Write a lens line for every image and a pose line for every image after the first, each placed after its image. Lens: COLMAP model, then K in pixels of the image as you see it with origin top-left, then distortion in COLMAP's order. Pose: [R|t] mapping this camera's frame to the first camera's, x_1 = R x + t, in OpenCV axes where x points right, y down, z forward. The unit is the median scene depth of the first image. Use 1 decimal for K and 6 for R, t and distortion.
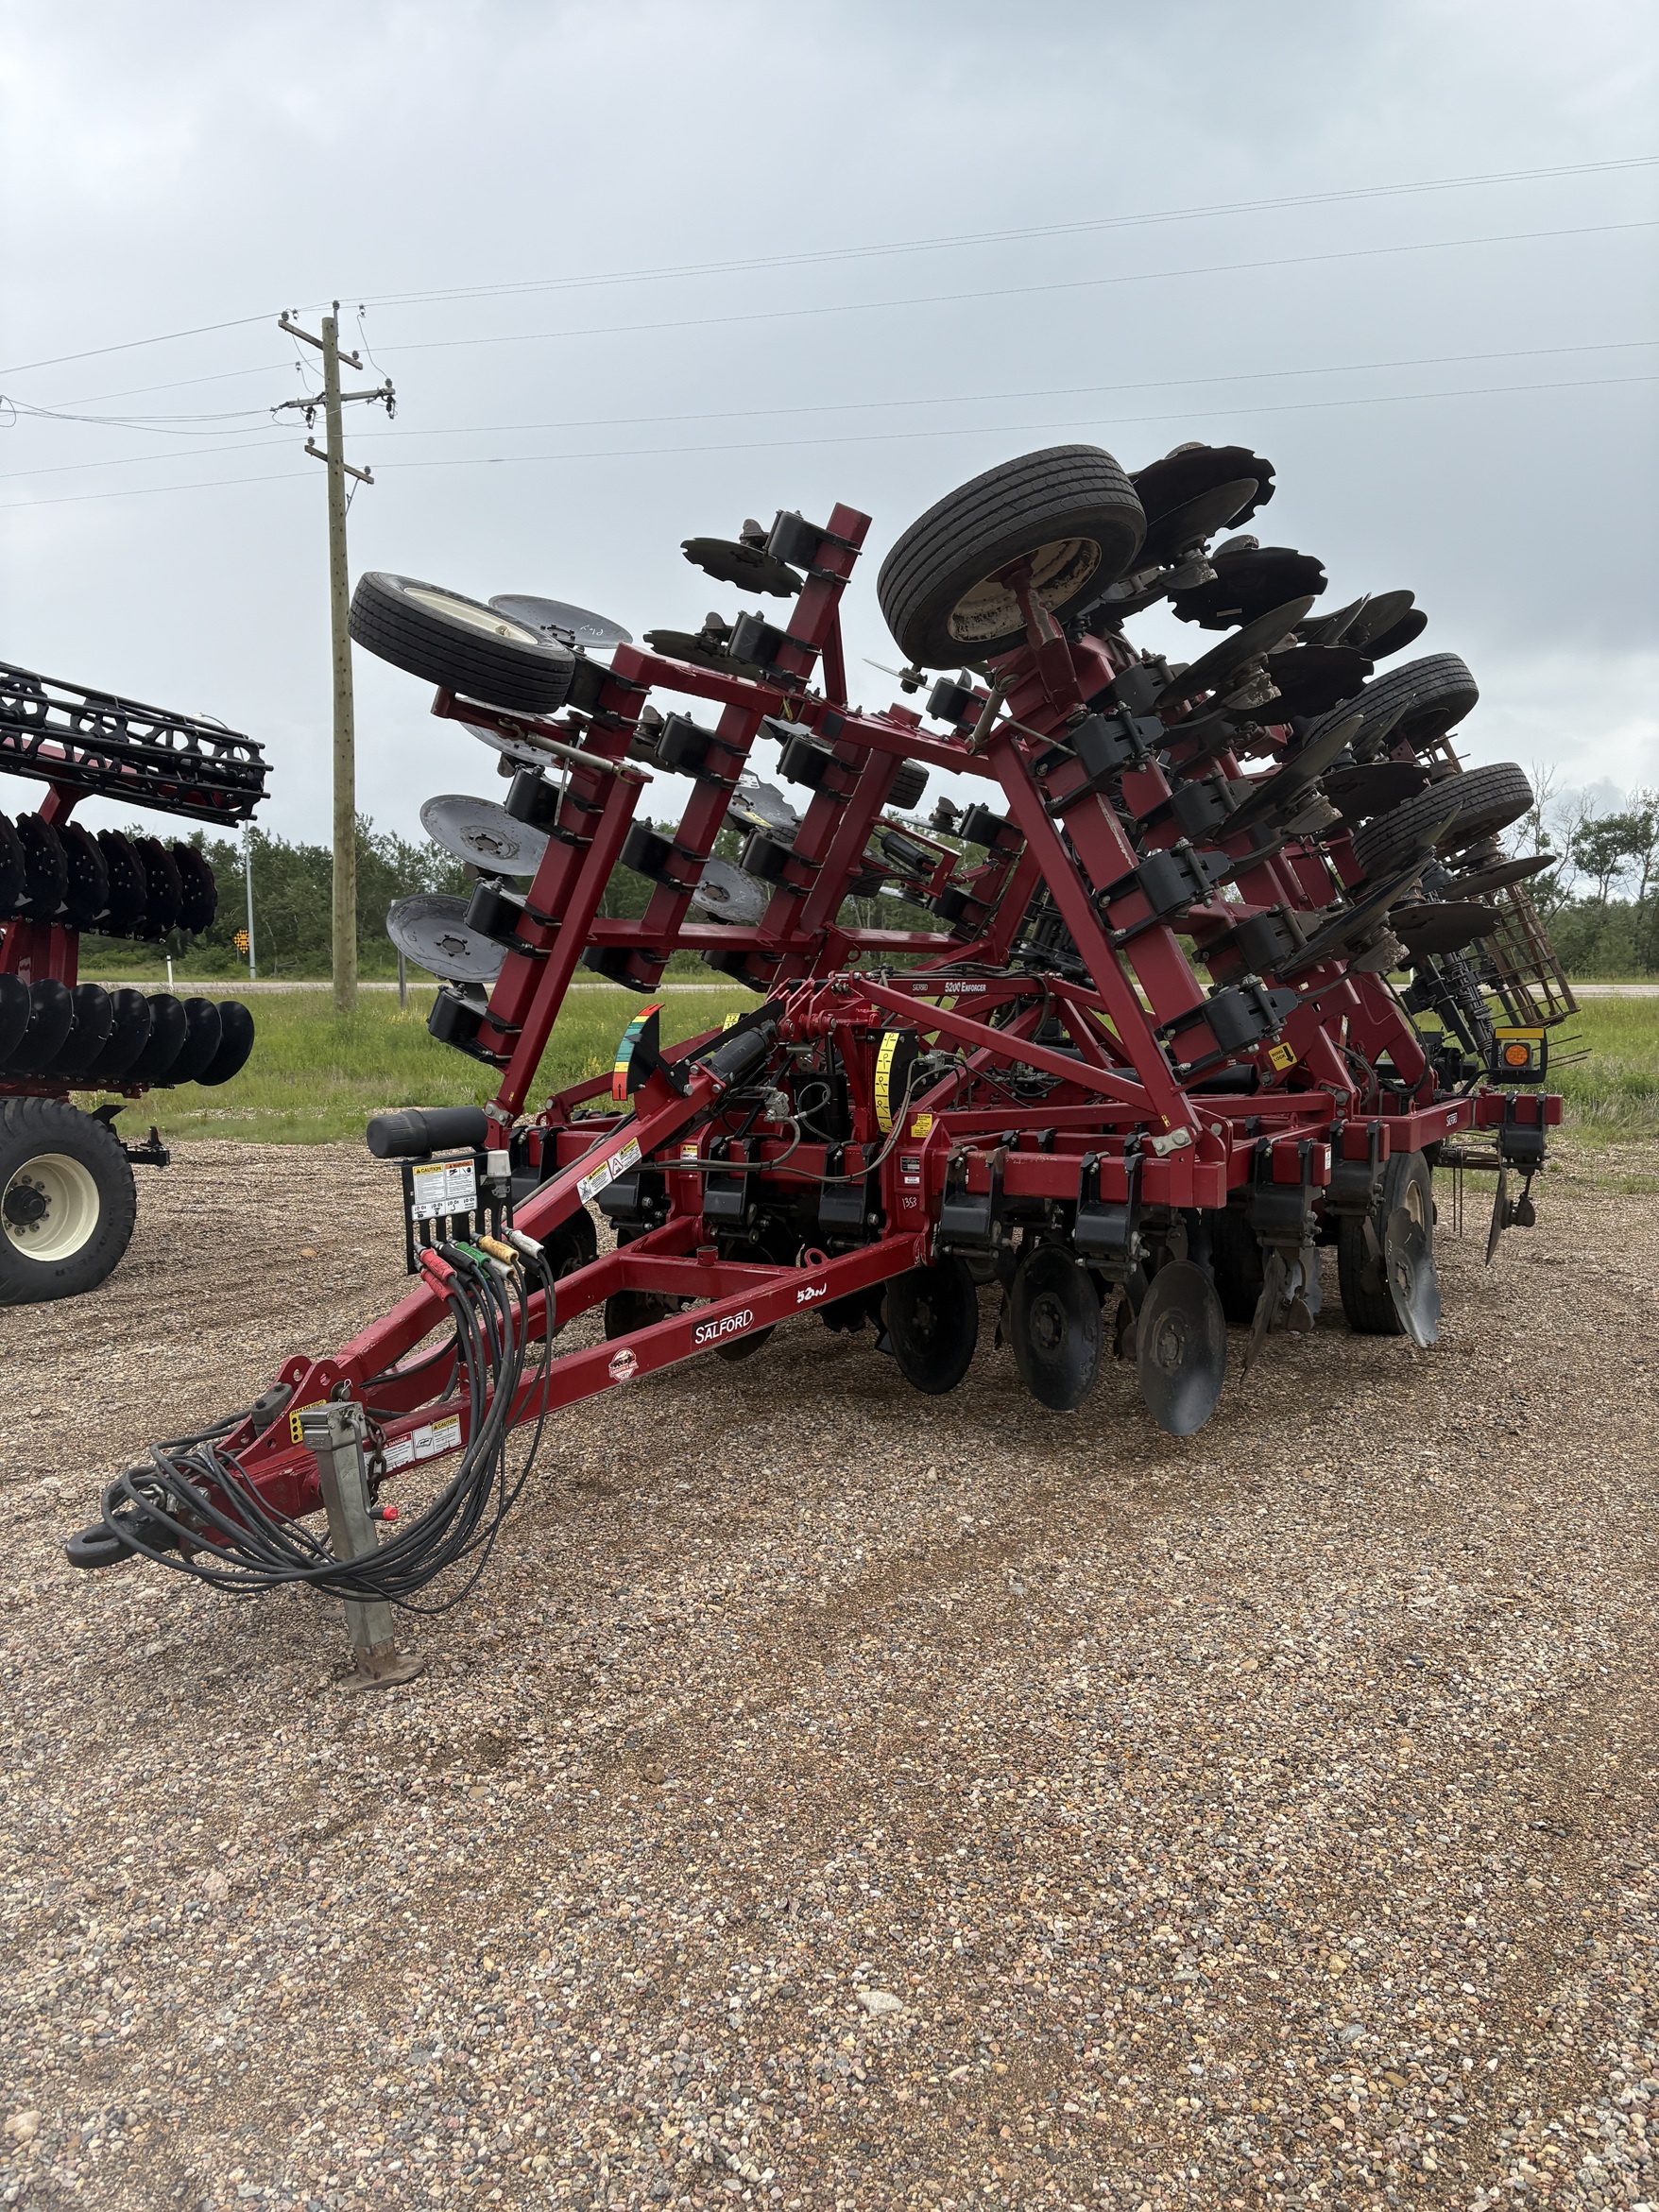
lens RADIAL K [[1687.3, 0, 830.2], [0, 1687.3, 1175.9], [0, 0, 1]] dist [0.076342, -0.115019]
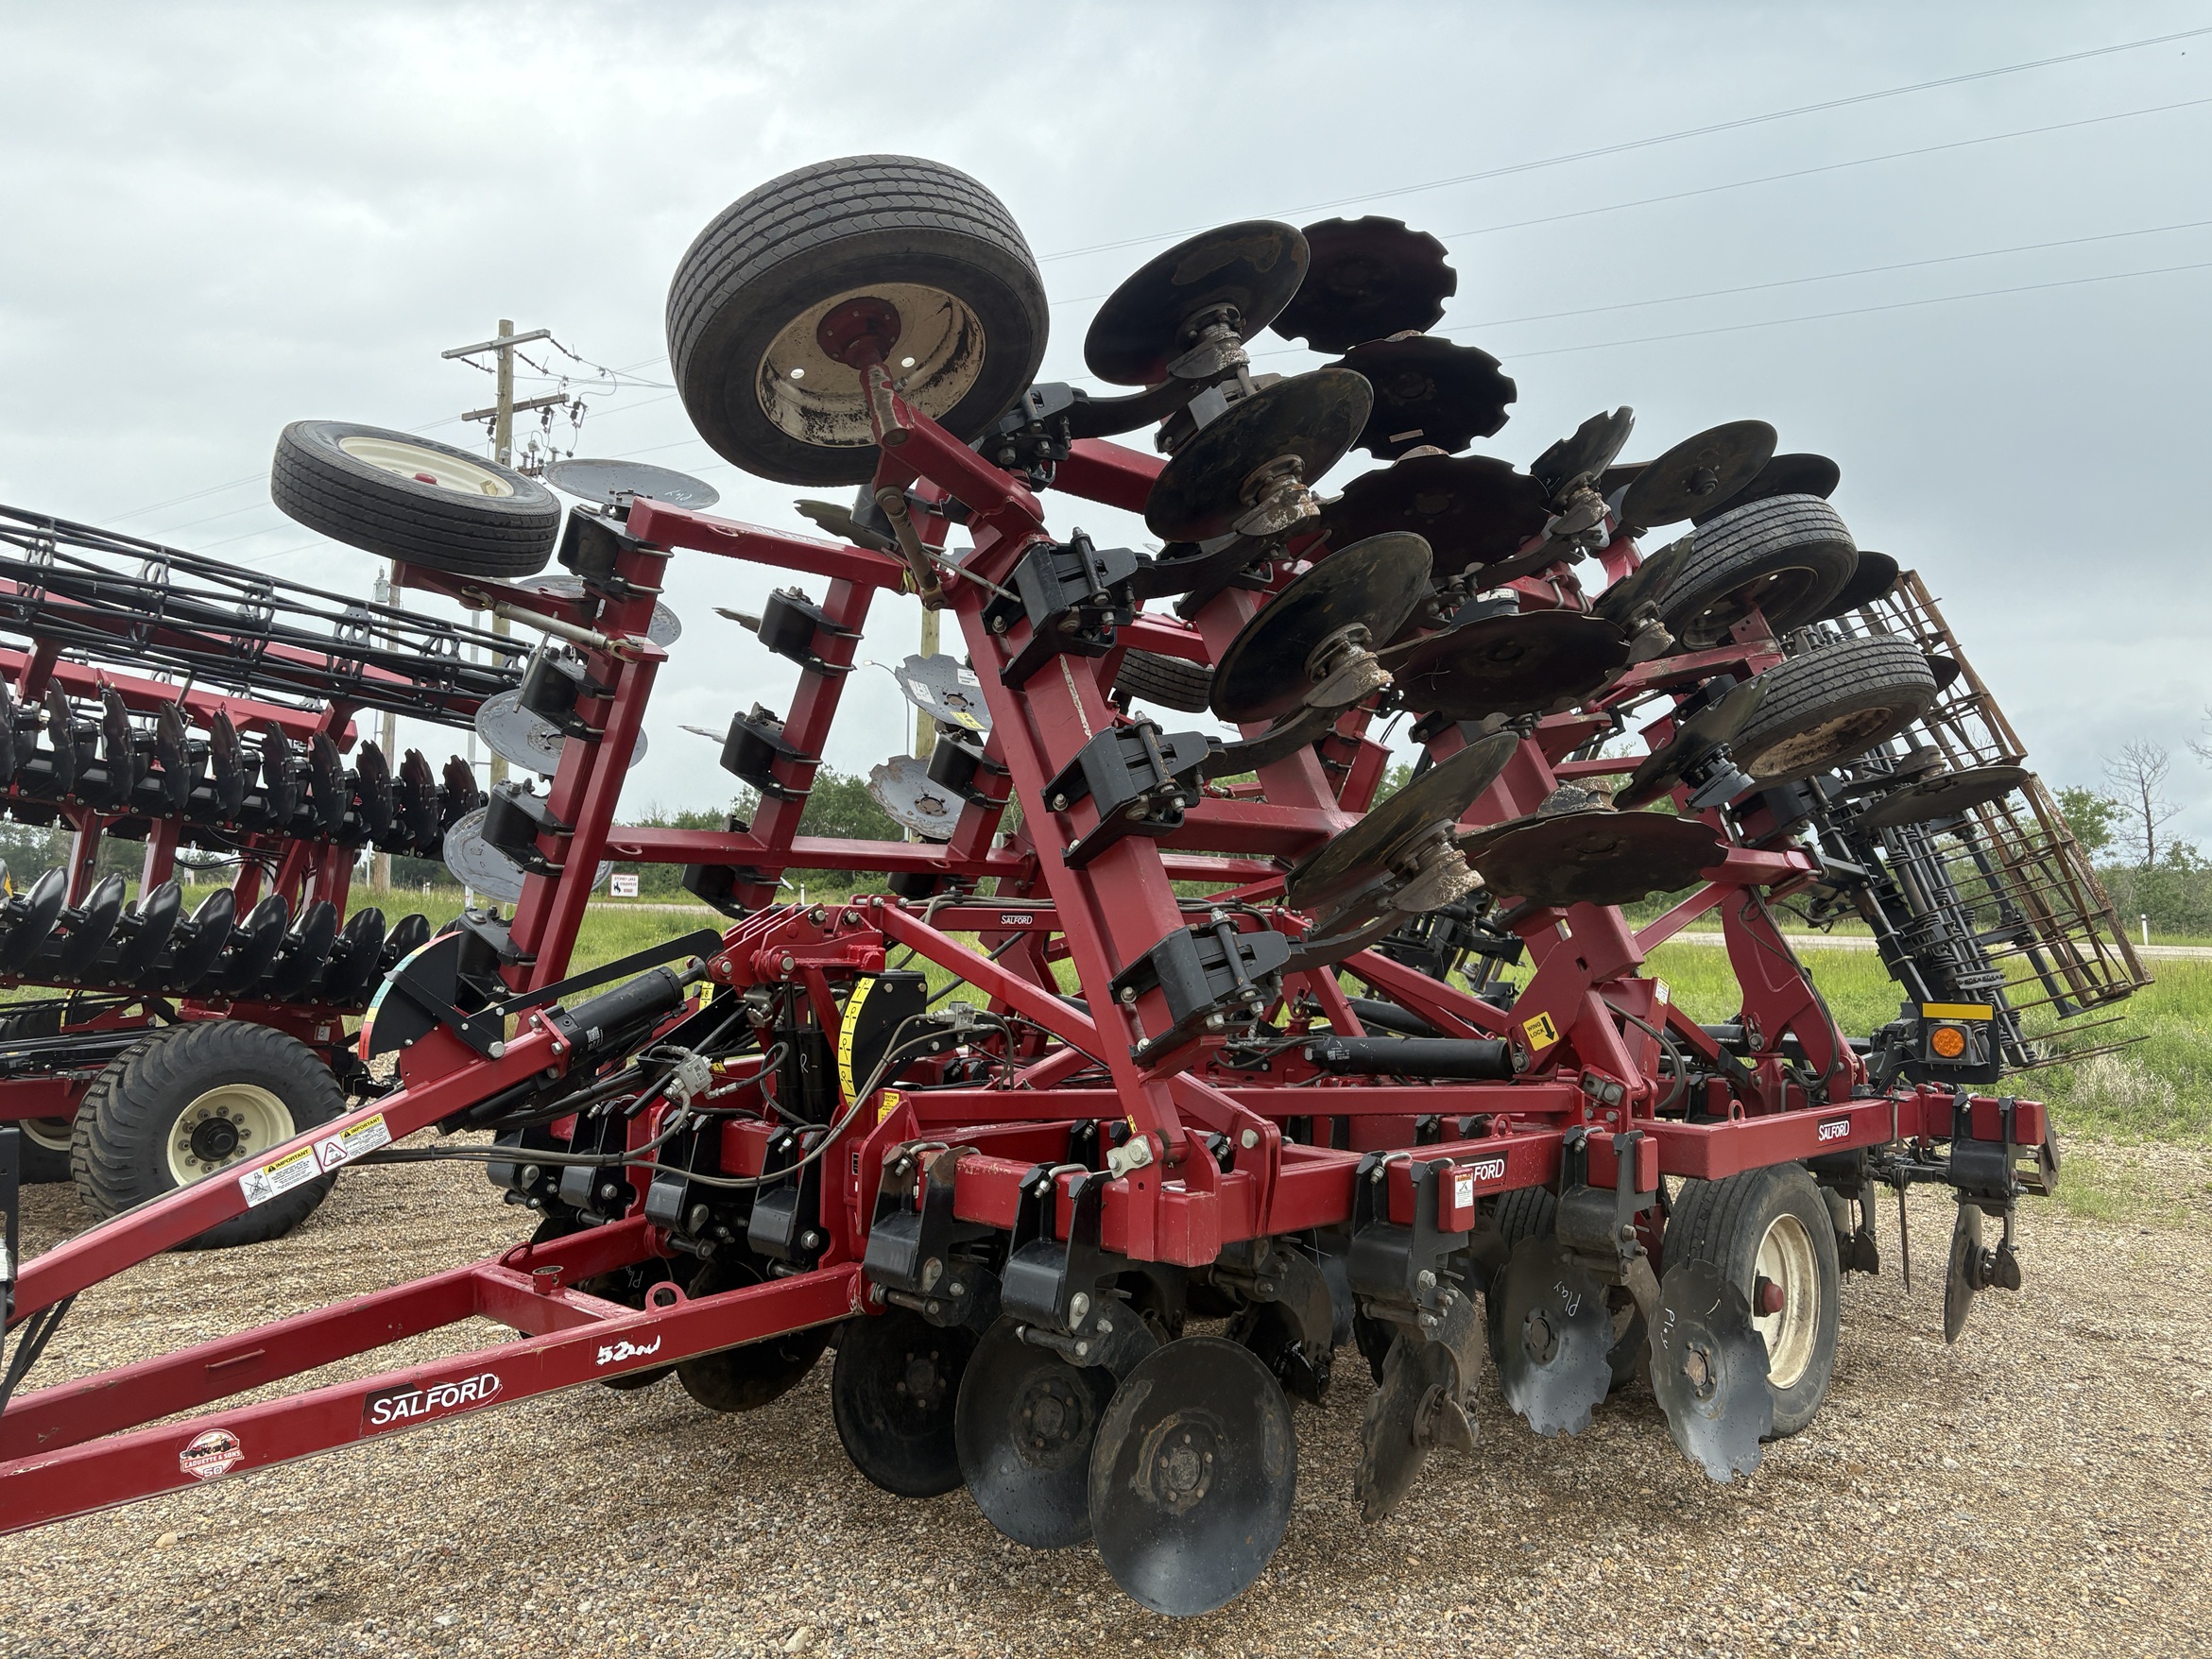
lens RADIAL K [[1687.3, 0, 1106.0], [0, 1687.3, 829.5], [0, 0, 1]] dist [0.076342, -0.115019]
pose [[0.970064, 0.010877, -0.242606, 0.295470], [-0.051171, 0.985722, -0.160416, -0.033739], [0.237398, 0.168028, 0.956770, 0.287740]]
